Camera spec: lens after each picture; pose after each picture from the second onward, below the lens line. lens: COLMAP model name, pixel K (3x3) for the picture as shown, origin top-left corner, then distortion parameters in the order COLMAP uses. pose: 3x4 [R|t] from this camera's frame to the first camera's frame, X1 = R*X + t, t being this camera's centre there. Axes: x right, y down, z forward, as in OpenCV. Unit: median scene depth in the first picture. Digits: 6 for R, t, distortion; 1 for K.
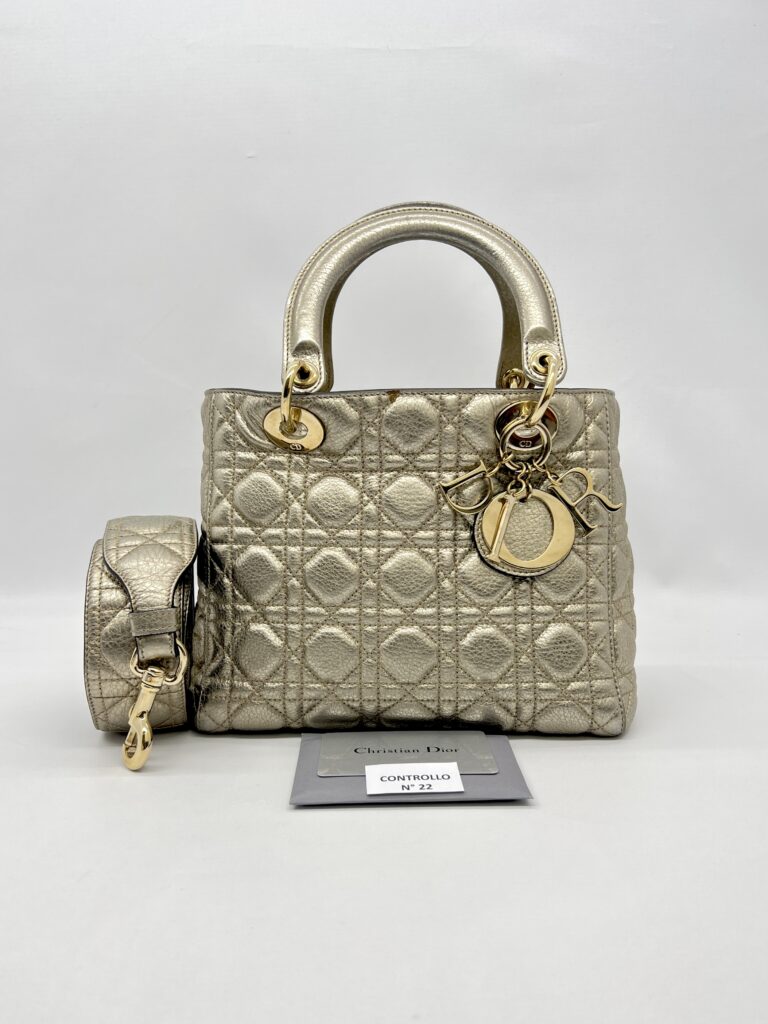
lens RADIAL K [[784.1, 0, 395.0], [0, 784.1, 513.4], [0, 0, 1]] dist [0.071719, -0.001605]
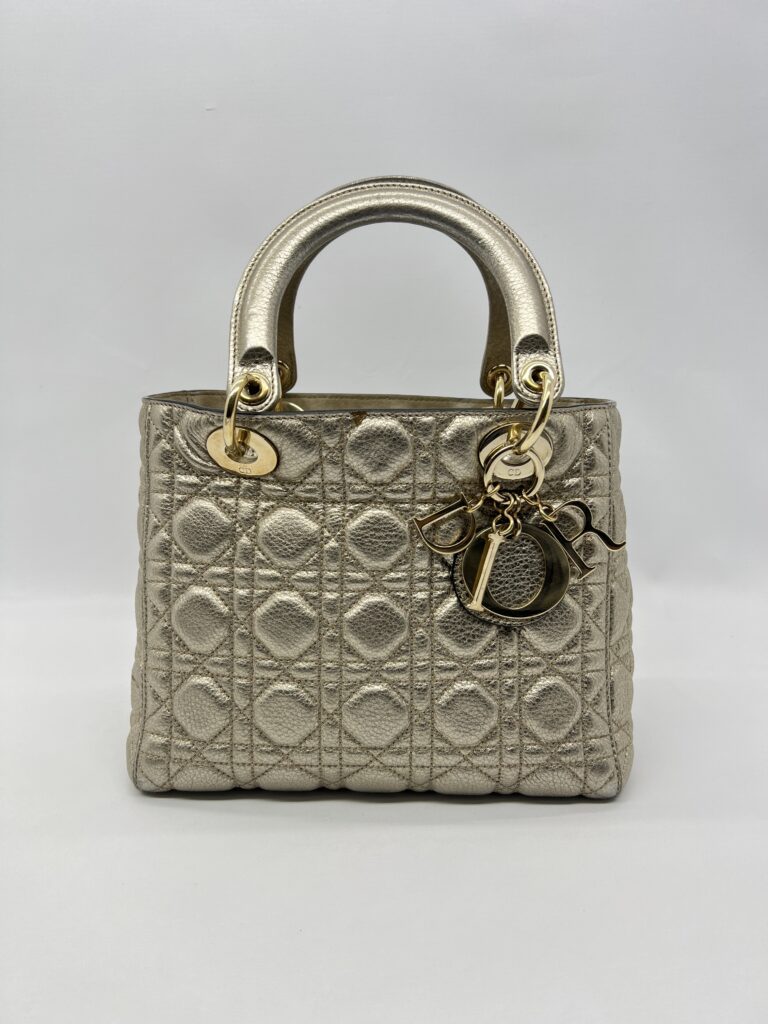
lens RADIAL K [[784.1, 0, 390.8], [0, 784.1, 513.3], [0, 0, 1]] dist [0.071719, -0.001605]
pose [[0.999799, 0.006734, 0.018858, 0.015810], [-0.007726, 0.998560, 0.053085, -0.085624], [-0.018474, -0.053220, 0.998412, 0.145120]]
